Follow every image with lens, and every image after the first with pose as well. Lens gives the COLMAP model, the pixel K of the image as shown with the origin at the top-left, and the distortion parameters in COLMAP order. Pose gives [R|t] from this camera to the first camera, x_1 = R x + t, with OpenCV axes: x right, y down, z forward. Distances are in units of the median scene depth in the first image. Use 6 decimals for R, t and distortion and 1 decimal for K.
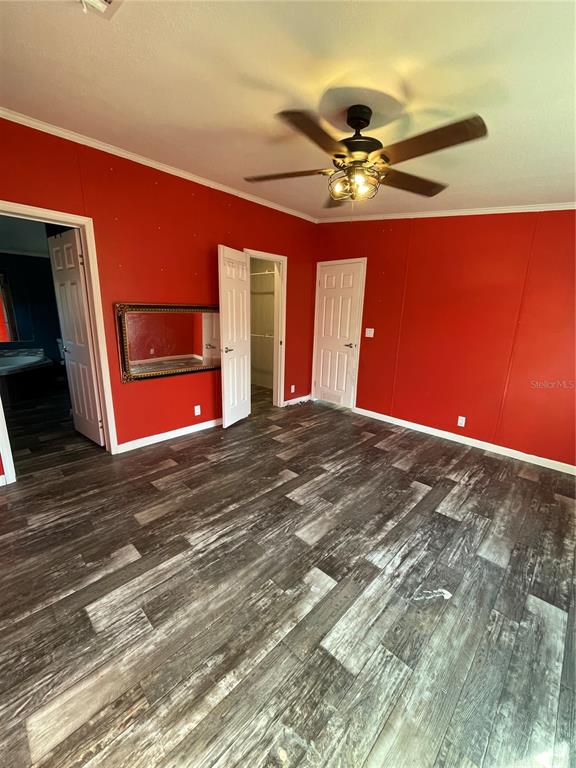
lens RADIAL K [[307.5, 0, 288.0], [0, 307.5, 384.0], [0, 0, 1]] dist [-0.001264, -0.000126]
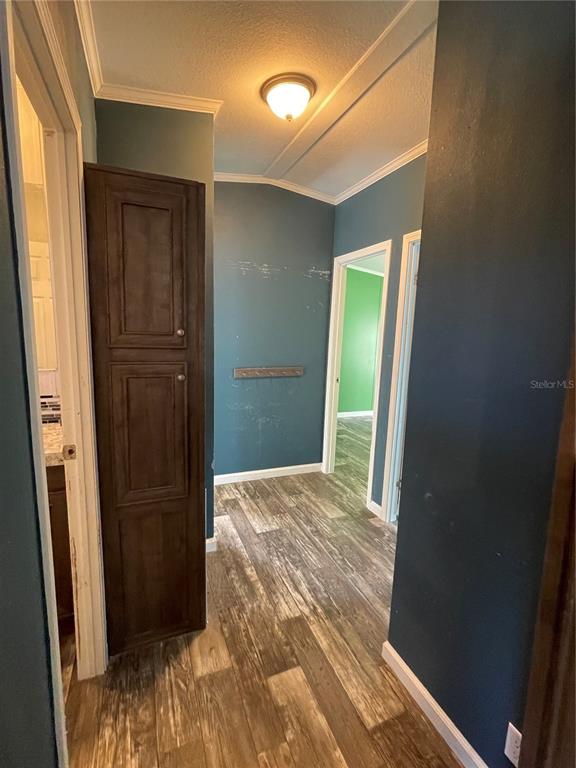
lens RADIAL K [[361.8, 0, 288.0], [0, 361.8, 384.0], [0, 0, 1]] dist [0.001824, 0.001223]
pose [[0.388586, -0.150740, 0.908998, -0.578306], [0.180542, 0.979860, 0.085312, -0.157371], [-0.903552, 0.130961, 0.407975, 0.525355]]
